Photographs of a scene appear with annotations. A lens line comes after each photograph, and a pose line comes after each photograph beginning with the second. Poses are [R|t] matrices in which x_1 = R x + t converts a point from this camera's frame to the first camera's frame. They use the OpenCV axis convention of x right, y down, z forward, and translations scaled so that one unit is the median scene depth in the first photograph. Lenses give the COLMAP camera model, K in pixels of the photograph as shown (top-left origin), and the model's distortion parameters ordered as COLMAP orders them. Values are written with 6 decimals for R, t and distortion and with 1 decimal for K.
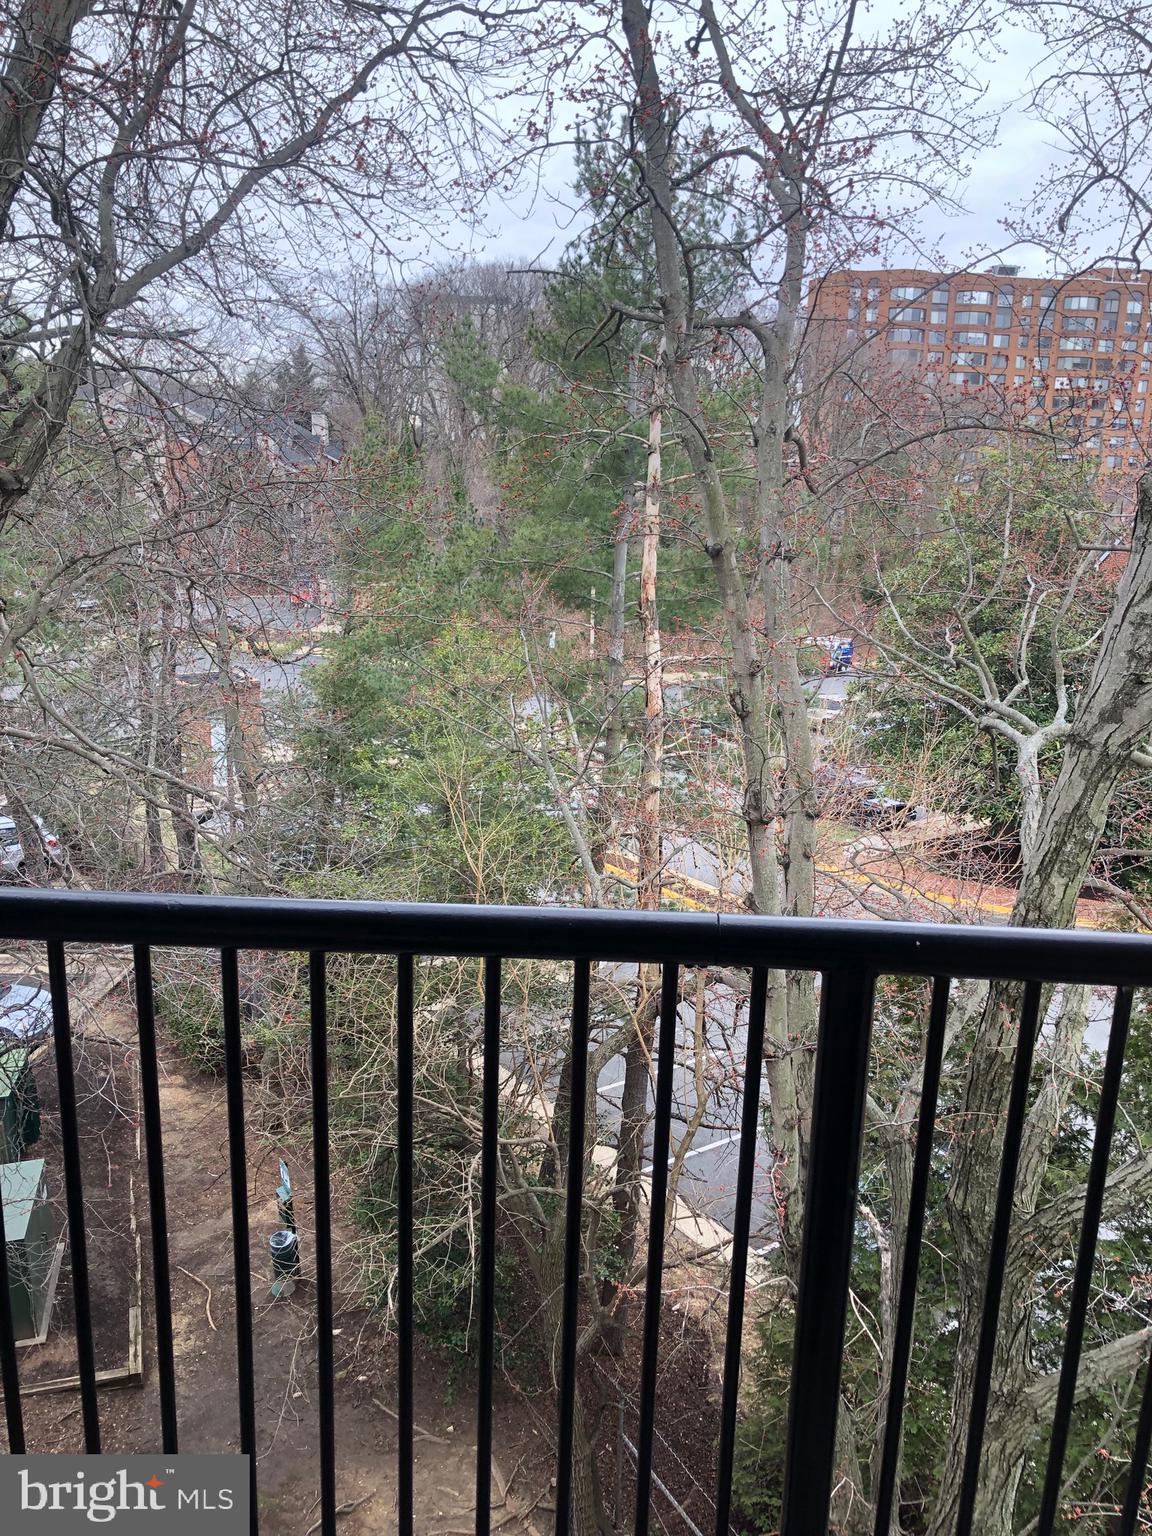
lens RADIAL K [[1245.9, 0, 576.0], [0, 1245.9, 770.1], [0, 0, 1]] dist [0.043982, -0.032510]
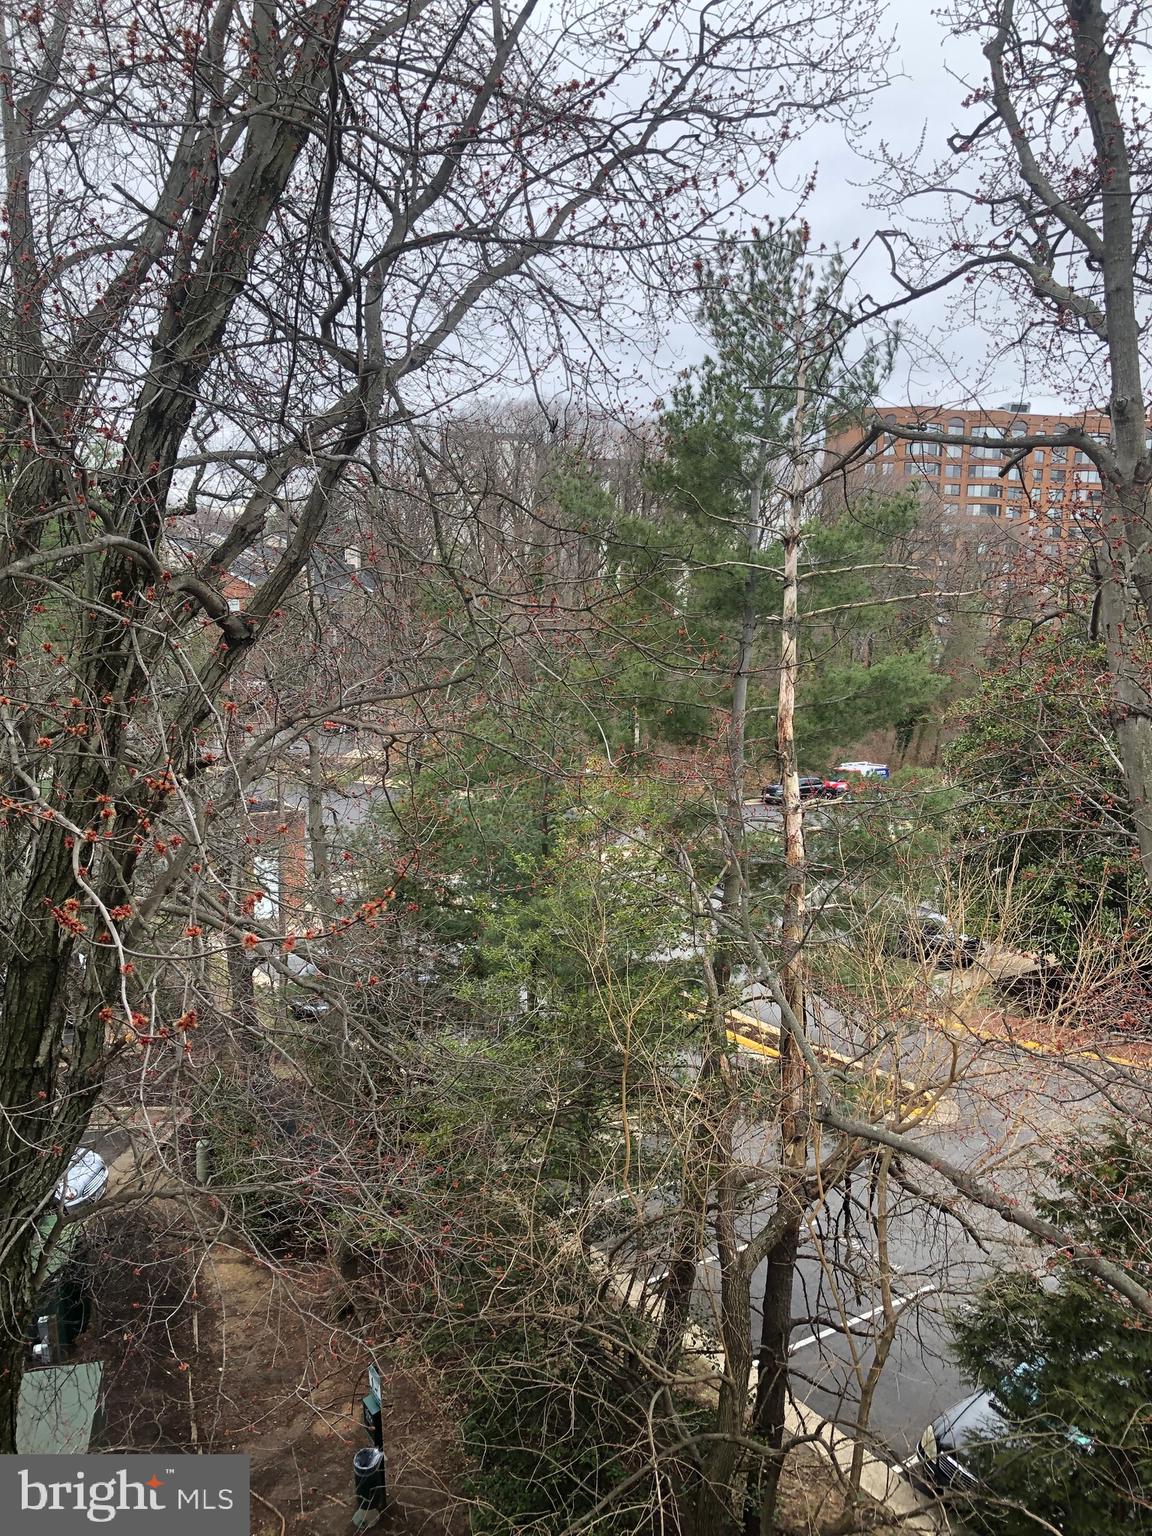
lens RADIAL K [[1245.9, 0, 574.5], [0, 1245.9, 768.3], [0, 0, 1]] dist [0.043982, -0.032510]
pose [[0.999958, 0.001565, -0.008981, -0.080876], [-0.002447, 0.995073, -0.099119, -0.021255], [0.008782, 0.099137, 0.995035, 0.071373]]
